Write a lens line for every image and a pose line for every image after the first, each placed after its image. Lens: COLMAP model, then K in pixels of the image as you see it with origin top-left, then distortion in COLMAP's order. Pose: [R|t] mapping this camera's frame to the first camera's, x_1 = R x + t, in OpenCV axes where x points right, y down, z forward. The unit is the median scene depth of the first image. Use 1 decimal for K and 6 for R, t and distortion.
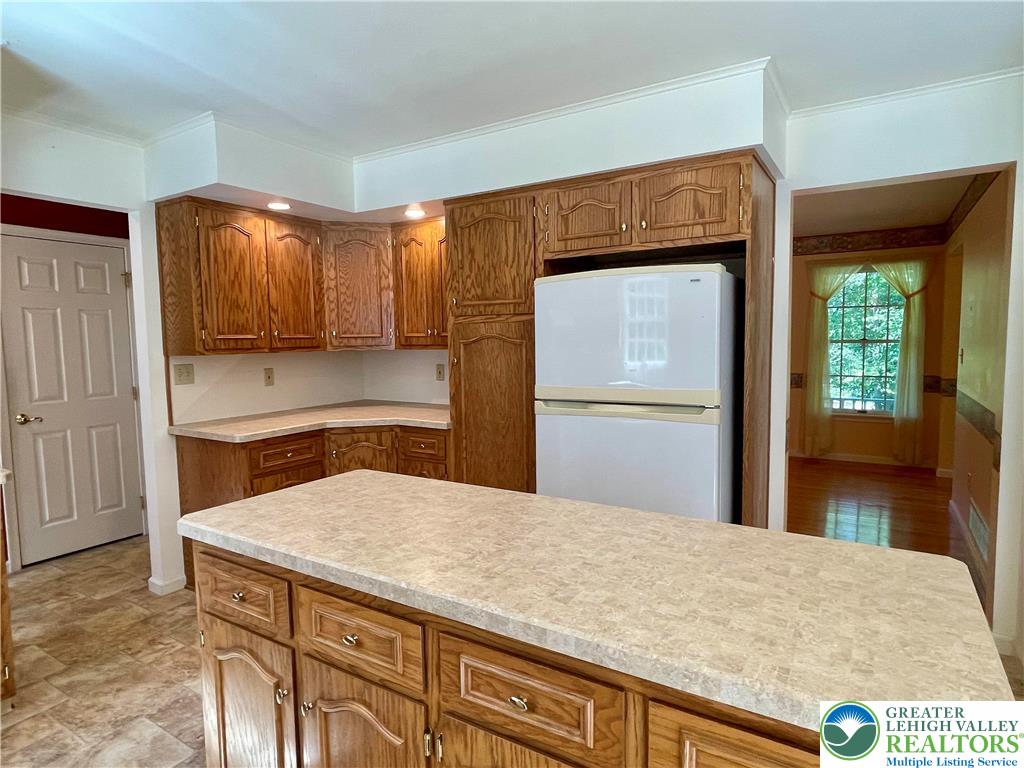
lens RADIAL K [[586.4, 0, 512.0], [0, 586.4, 384.0], [0, 0, 1]] dist [-0.006219, 0.000850]
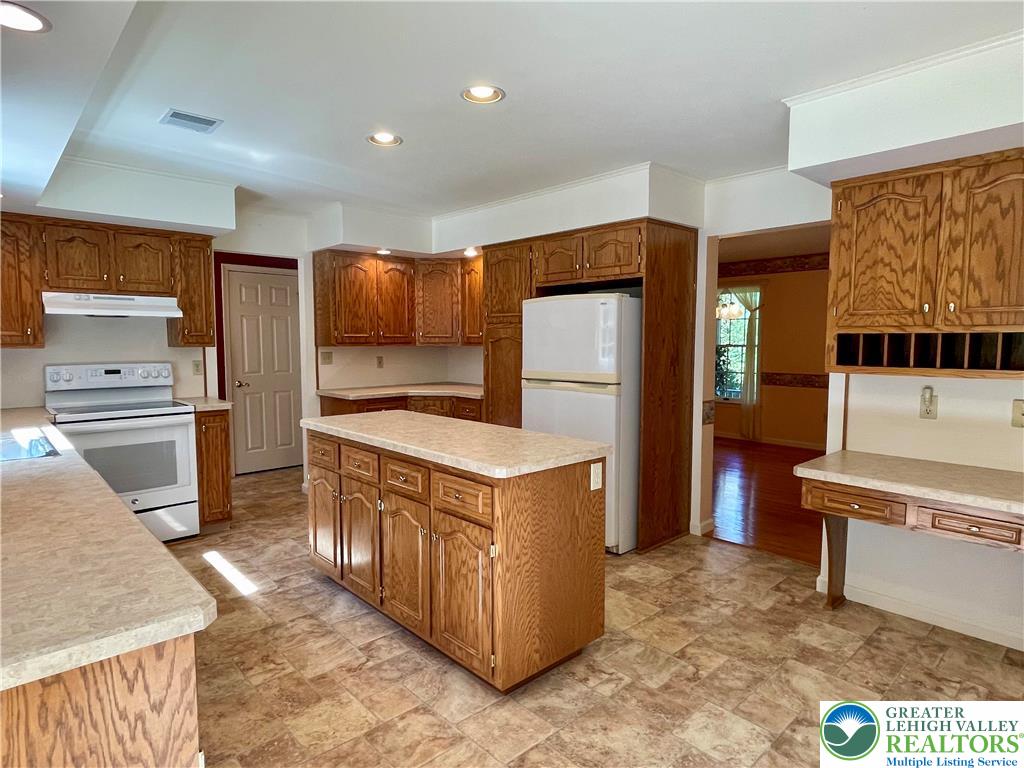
lens RADIAL K [[584.3, 0, 512.0], [0, 584.3, 384.0], [0, 0, 1]] dist [-0.002663, 0.001286]
pose [[0.966369, 0.034629, -0.254816, 0.353527], [-0.035059, 0.999381, 0.002857, 0.032519], [0.254758, 0.006172, 0.966985, -0.430419]]
